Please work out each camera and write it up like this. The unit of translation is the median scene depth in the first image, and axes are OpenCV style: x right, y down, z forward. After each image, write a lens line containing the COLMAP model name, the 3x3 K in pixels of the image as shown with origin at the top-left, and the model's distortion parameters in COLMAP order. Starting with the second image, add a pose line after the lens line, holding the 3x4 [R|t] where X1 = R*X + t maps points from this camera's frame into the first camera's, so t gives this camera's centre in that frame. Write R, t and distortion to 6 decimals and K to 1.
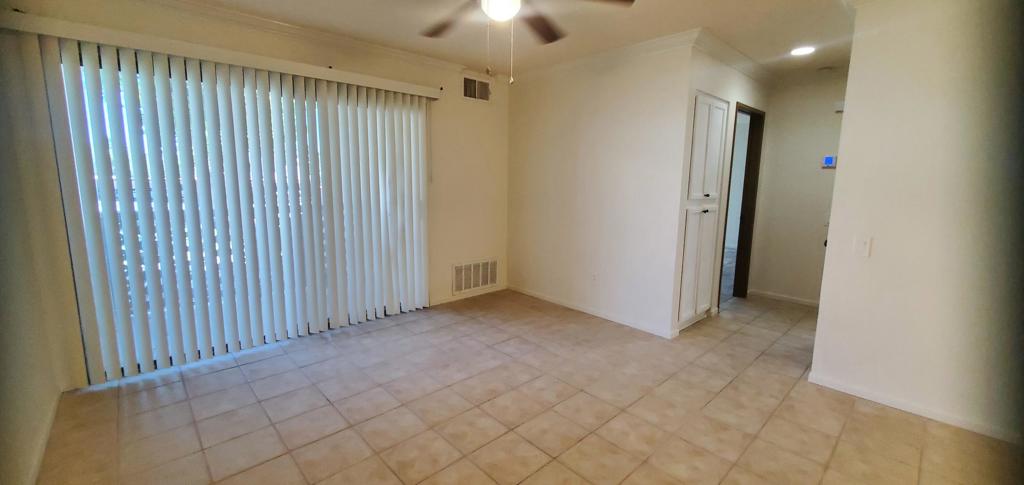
lens RADIAL K [[407.8, 0, 521.8], [0, 407.8, 235.8], [0, 0, 1]] dist [0.005041, -0.000715]
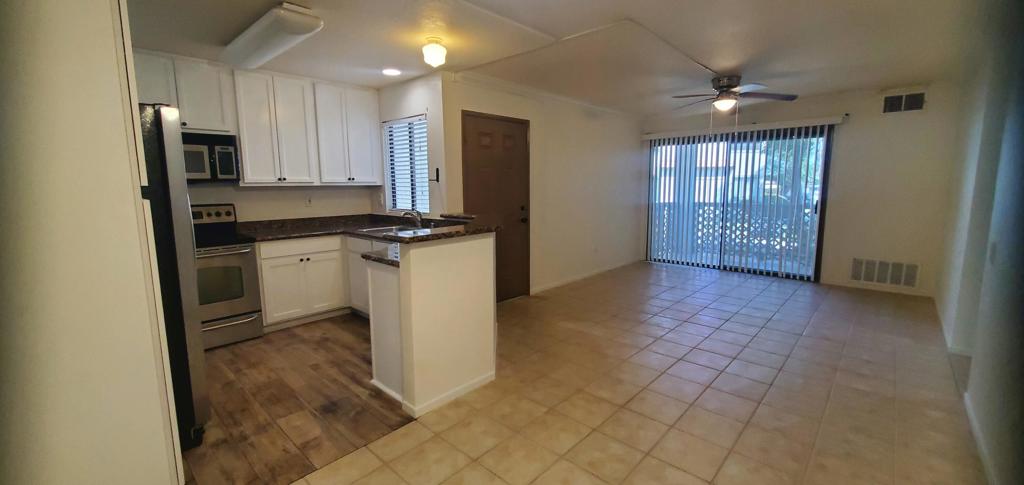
lens RADIAL K [[407.8, 0, 519.7], [0, 407.8, 236.3], [0, 0, 1]] dist [0.005041, -0.000715]
pose [[0.066341, 0.111772, -0.991517, 1.143675], [-0.132323, 0.985915, 0.102287, 0.022899], [0.988984, 0.124414, 0.080197, -0.077822]]
